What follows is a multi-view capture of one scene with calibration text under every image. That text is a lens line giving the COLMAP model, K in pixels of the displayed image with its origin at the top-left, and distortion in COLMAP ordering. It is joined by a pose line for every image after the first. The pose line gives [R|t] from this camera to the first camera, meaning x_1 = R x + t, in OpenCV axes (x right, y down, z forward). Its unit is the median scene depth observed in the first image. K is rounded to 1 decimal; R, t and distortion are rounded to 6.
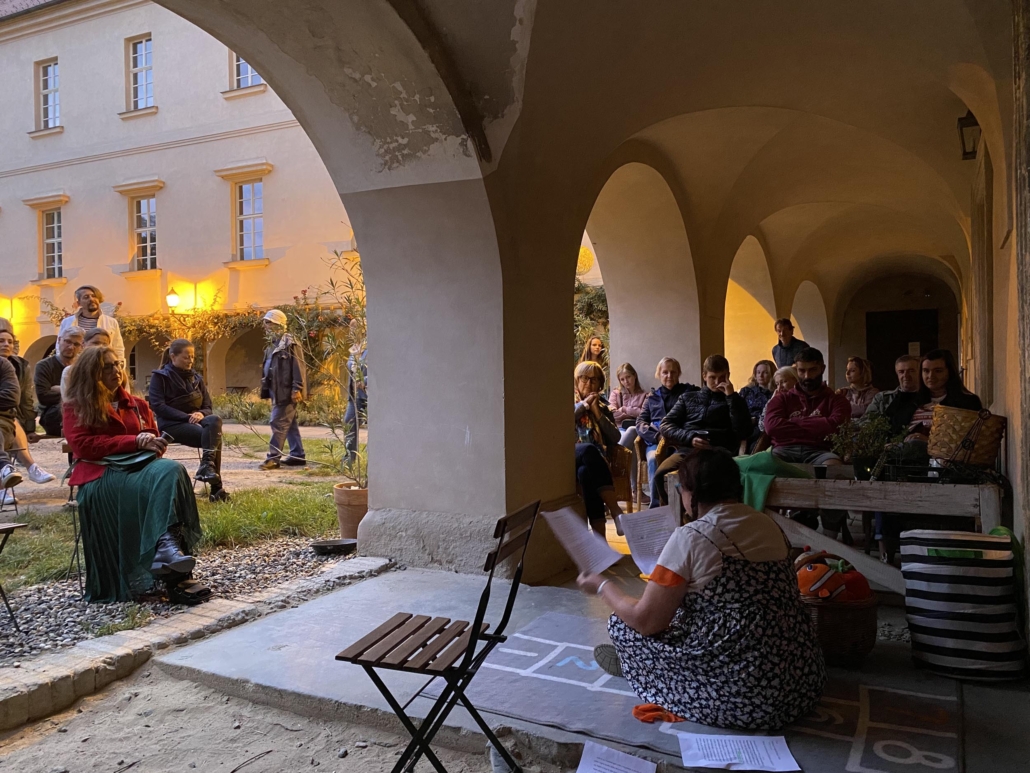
lens RADIAL K [[781.4, 0, 512.7], [0, 781.4, 376.3], [0, 0, 1]] dist [0.048127, -0.032572]
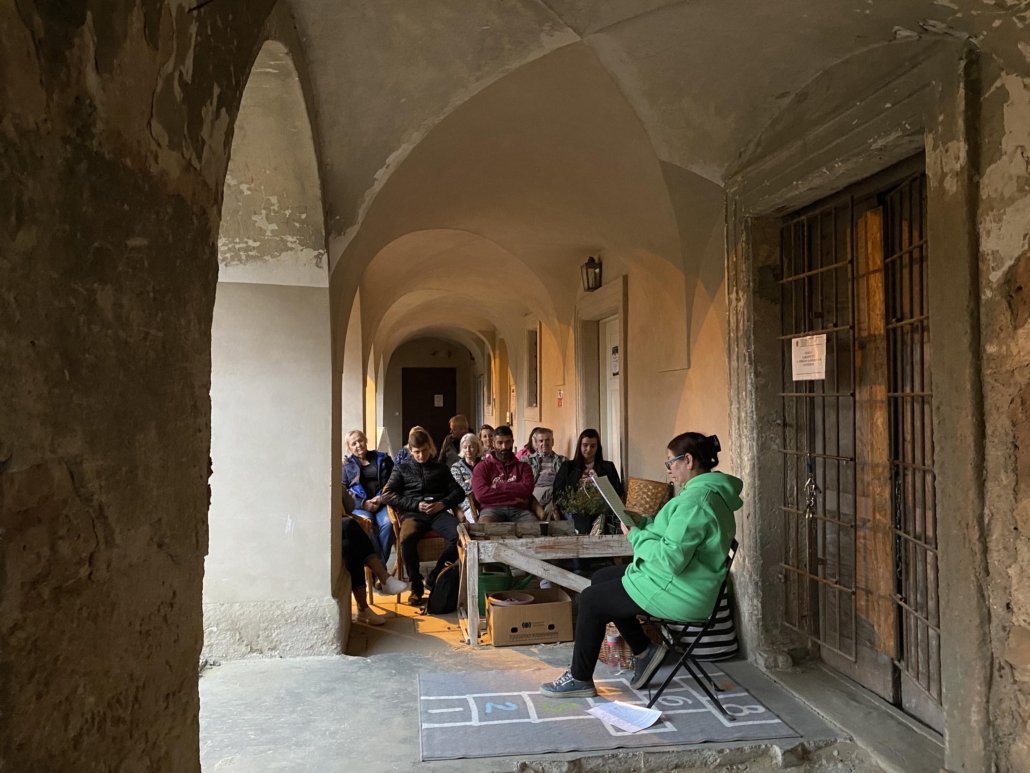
lens RADIAL K [[781.4, 0, 511.8], [0, 781.4, 384.4], [0, 0, 1]] dist [0.048127, -0.032572]
pose [[0.799265, 0.023129, 0.600533, -0.495145], [-0.002286, 0.999369, -0.035447, -0.080198], [-0.600974, 0.026959, 0.798814, -0.027954]]
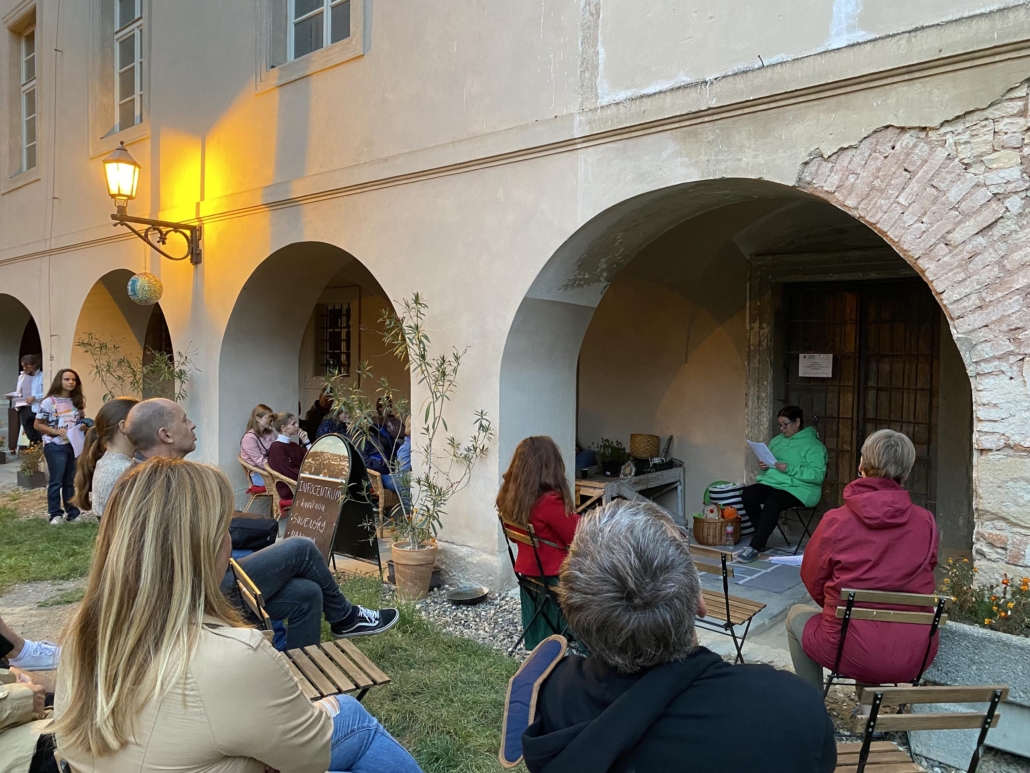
lens RADIAL K [[781.4, 0, 516.6], [0, 781.4, 390.1], [0, 0, 1]] dist [0.048127, -0.032572]
pose [[0.211512, -0.020986, 0.977150, -1.577235], [-0.008173, 0.999697, 0.023239, -0.128525], [-0.977341, -0.012902, 0.211276, 0.839522]]
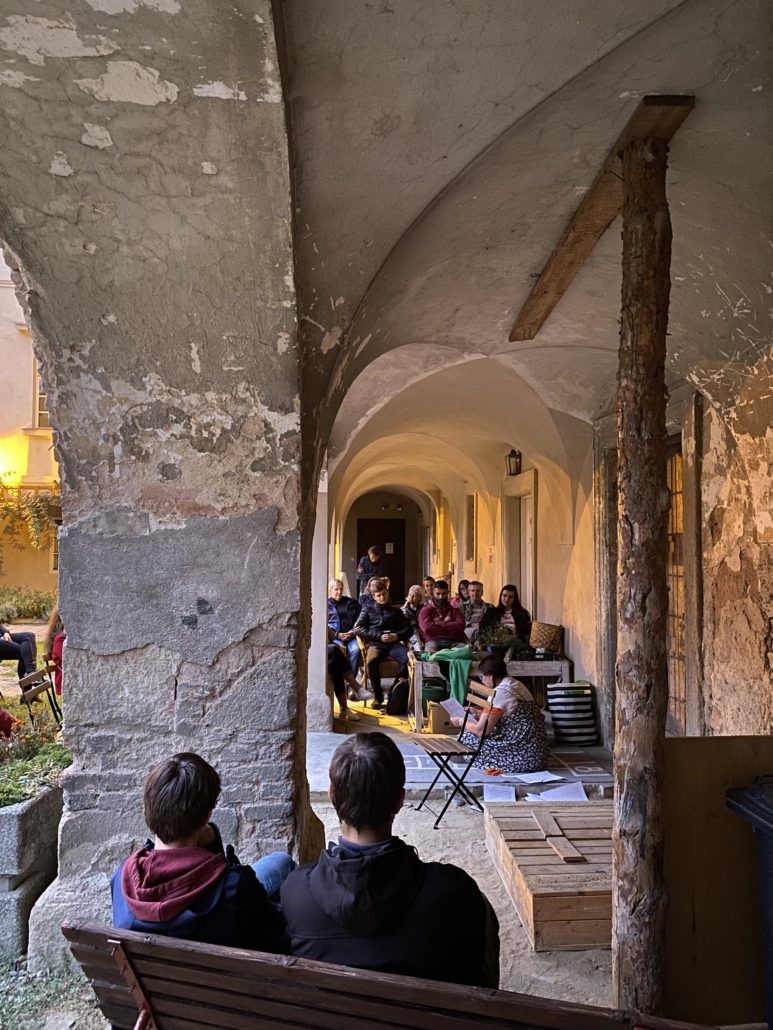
lens RADIAL K [[781.4, 0, 369.4], [0, 781.4, 512.0], [0, 0, 1]] dist [0.048127, -0.032572]
pose [[0.862448, 0.041760, 0.504419, -0.821154], [-0.018761, 0.998543, -0.050591, -0.128500], [-0.505797, 0.034169, 0.861975, -0.509112]]
